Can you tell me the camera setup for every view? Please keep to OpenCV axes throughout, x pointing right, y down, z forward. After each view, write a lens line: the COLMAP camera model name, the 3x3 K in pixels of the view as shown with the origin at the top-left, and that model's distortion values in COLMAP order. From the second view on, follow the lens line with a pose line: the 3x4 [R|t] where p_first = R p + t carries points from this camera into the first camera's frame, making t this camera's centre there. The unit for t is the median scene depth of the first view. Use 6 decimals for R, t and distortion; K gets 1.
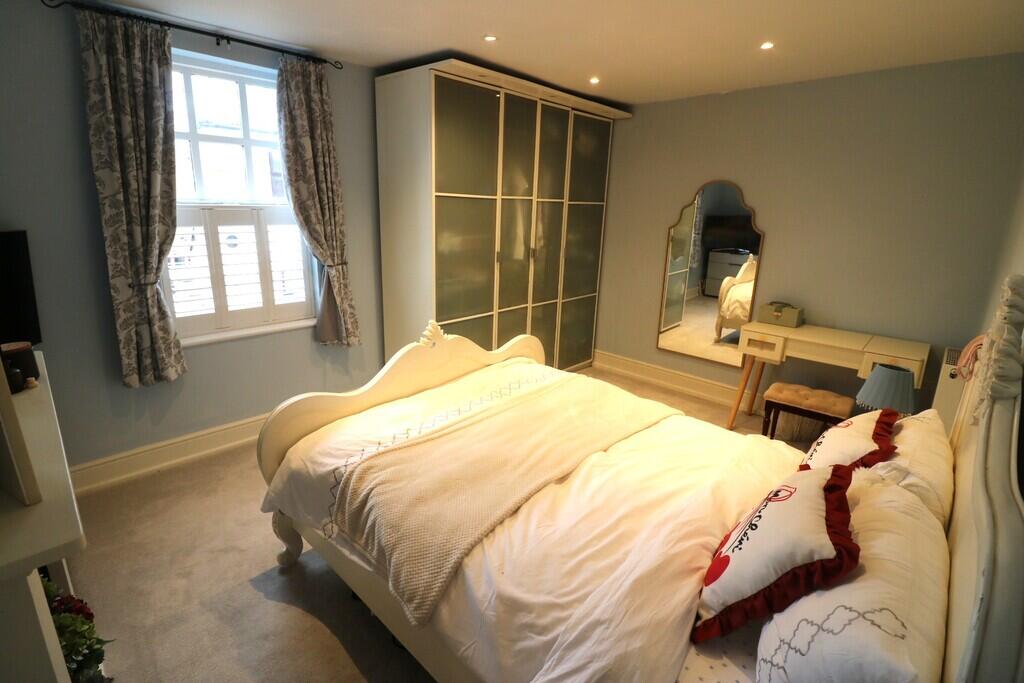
lens RADIAL K [[475.4, 0, 511.9], [0, 475.4, 330.2], [0, 0, 1]] dist [0.004507, -0.015395]
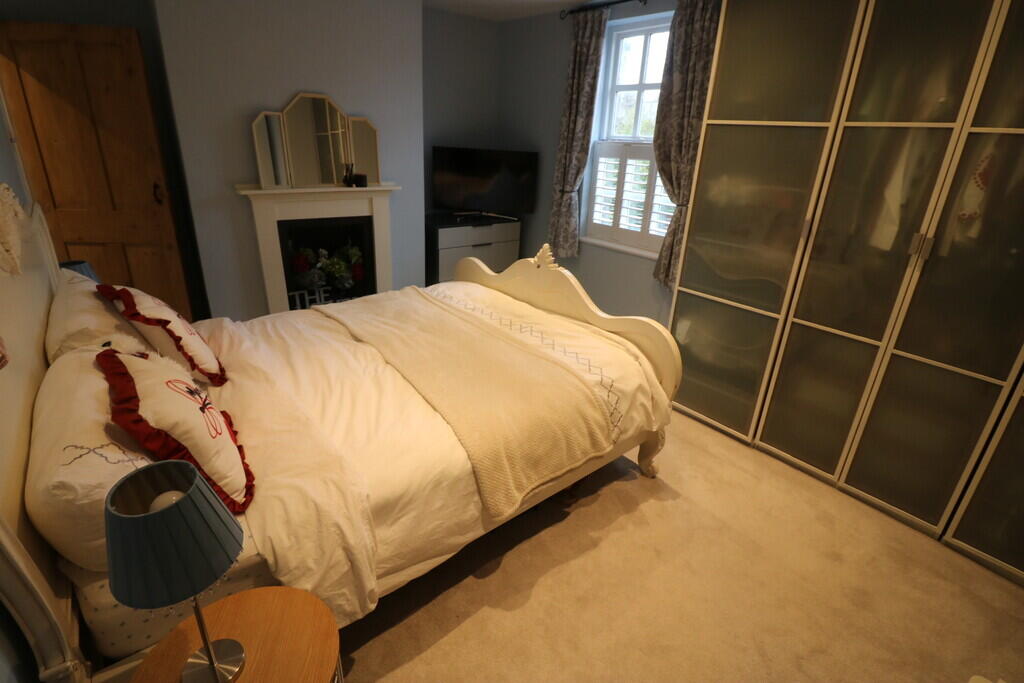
lens RADIAL K [[475.4, 0, 511.9], [0, 475.4, 330.2], [0, 0, 1]] dist [0.004507, -0.015395]
pose [[-0.127437, 0.335778, -0.933281, 0.790494], [-0.303396, 0.882653, 0.358991, -0.184054], [0.944304, 0.328902, -0.010609, 0.899642]]
